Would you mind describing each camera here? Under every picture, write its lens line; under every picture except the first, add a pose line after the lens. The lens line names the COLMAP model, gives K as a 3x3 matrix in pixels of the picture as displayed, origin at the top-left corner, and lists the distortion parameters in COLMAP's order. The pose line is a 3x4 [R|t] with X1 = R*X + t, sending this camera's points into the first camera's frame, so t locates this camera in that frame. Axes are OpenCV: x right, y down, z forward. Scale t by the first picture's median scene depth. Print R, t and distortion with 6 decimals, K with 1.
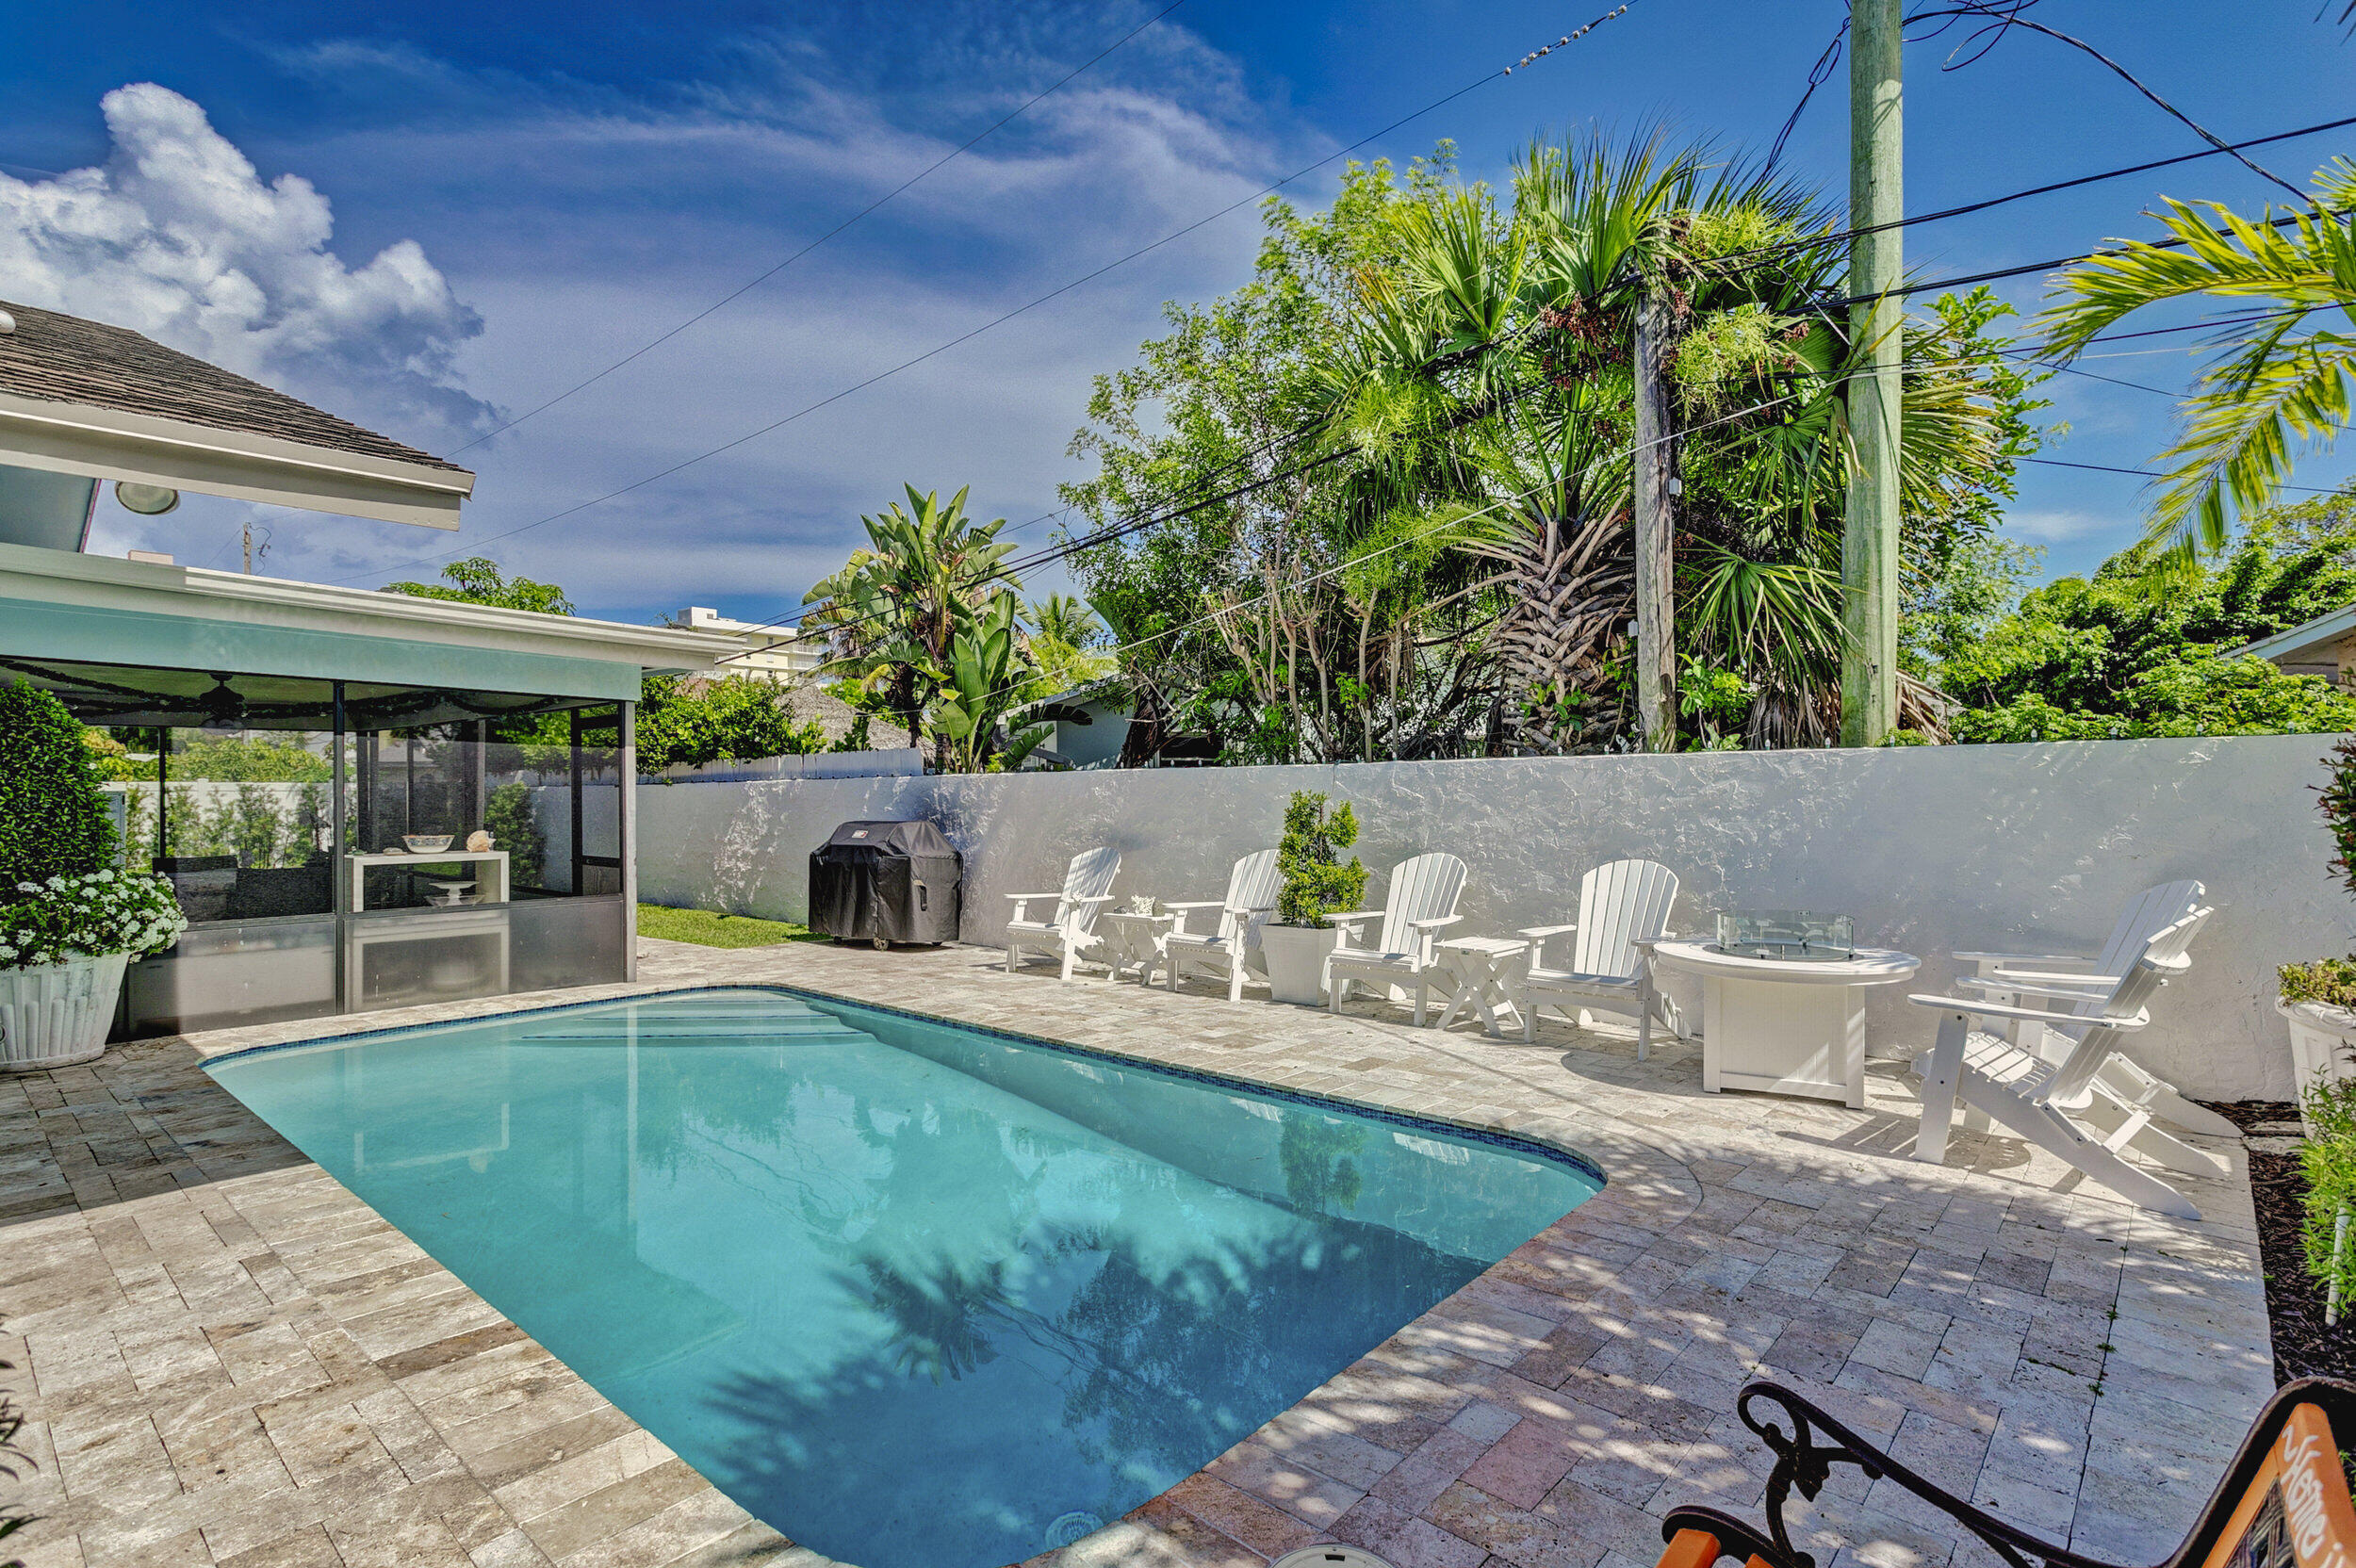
lens RADIAL K [[1138.7, 0, 1172.0], [0, 1138.7, 798.3], [0, 0, 1]] dist [-0.013153, 0.005299]
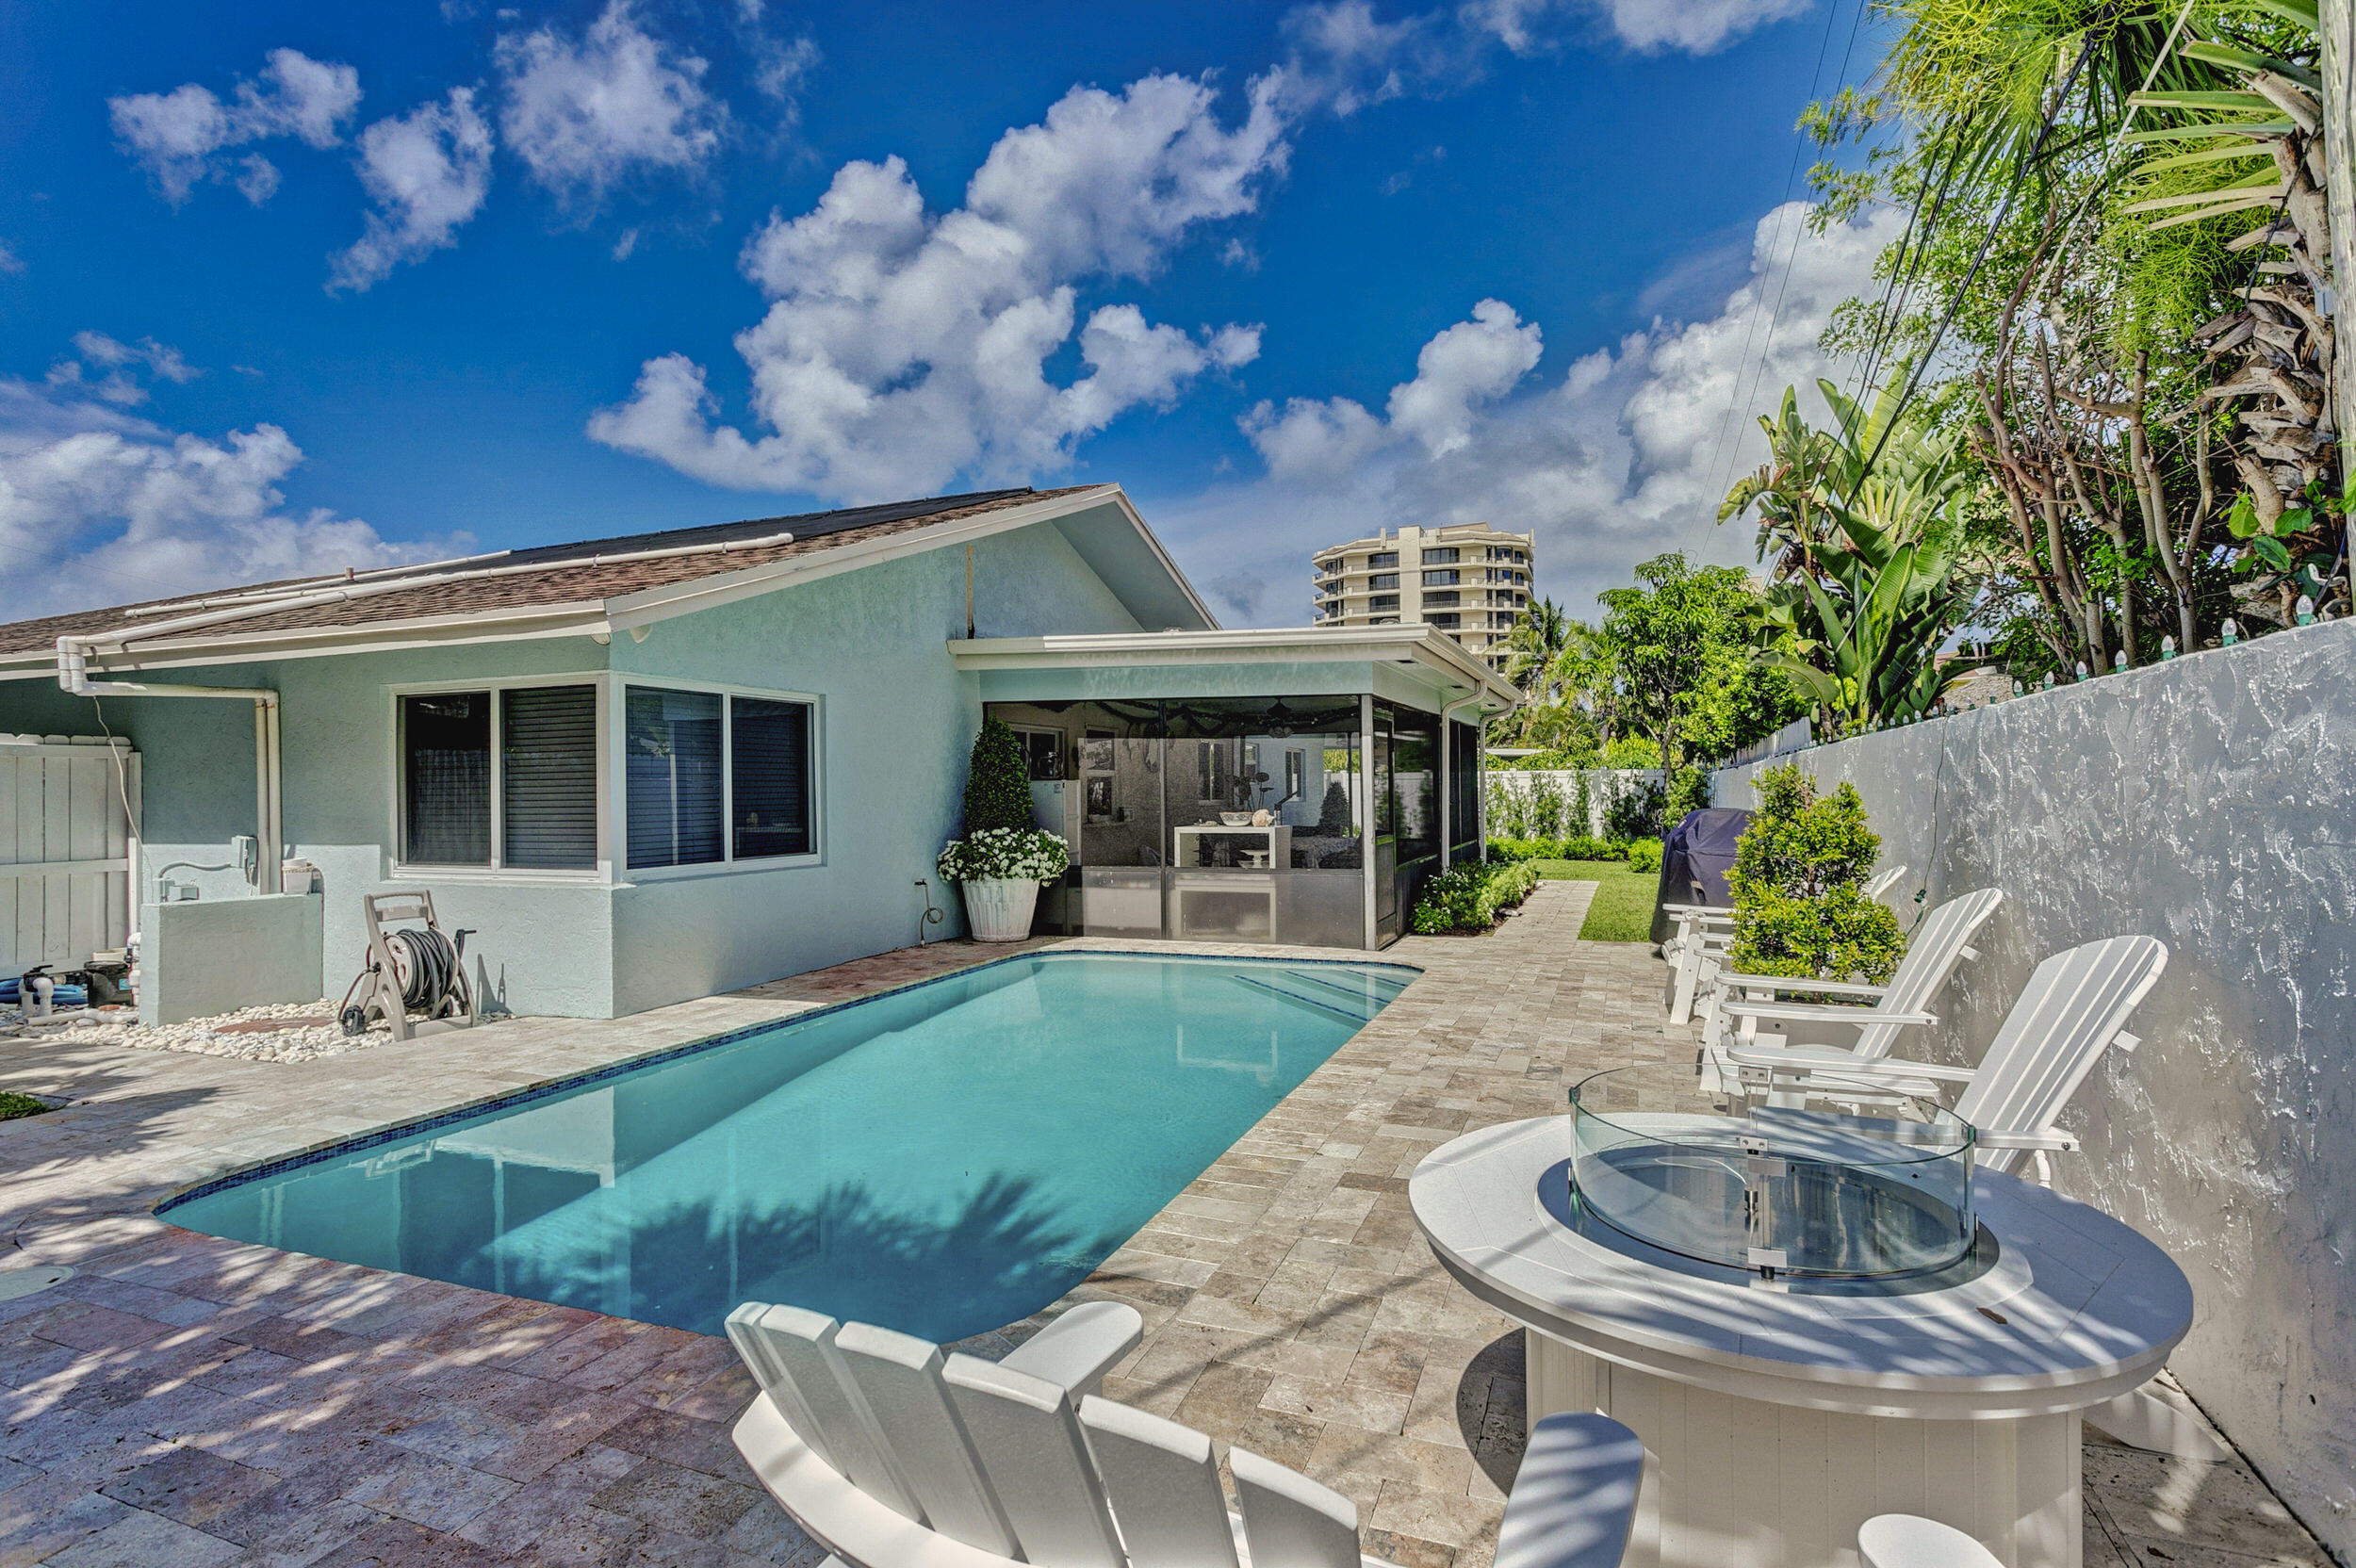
lens RADIAL K [[1138.7, 0, 1162.8], [0, 1138.7, 785.8], [0, 0, 1]] dist [-0.013153, 0.005299]
pose [[0.348867, -0.006663, -0.937148, 0.900873], [0.010814, 0.999937, -0.003084, 0.009650], [0.937110, -0.009058, 0.348917, 0.804846]]
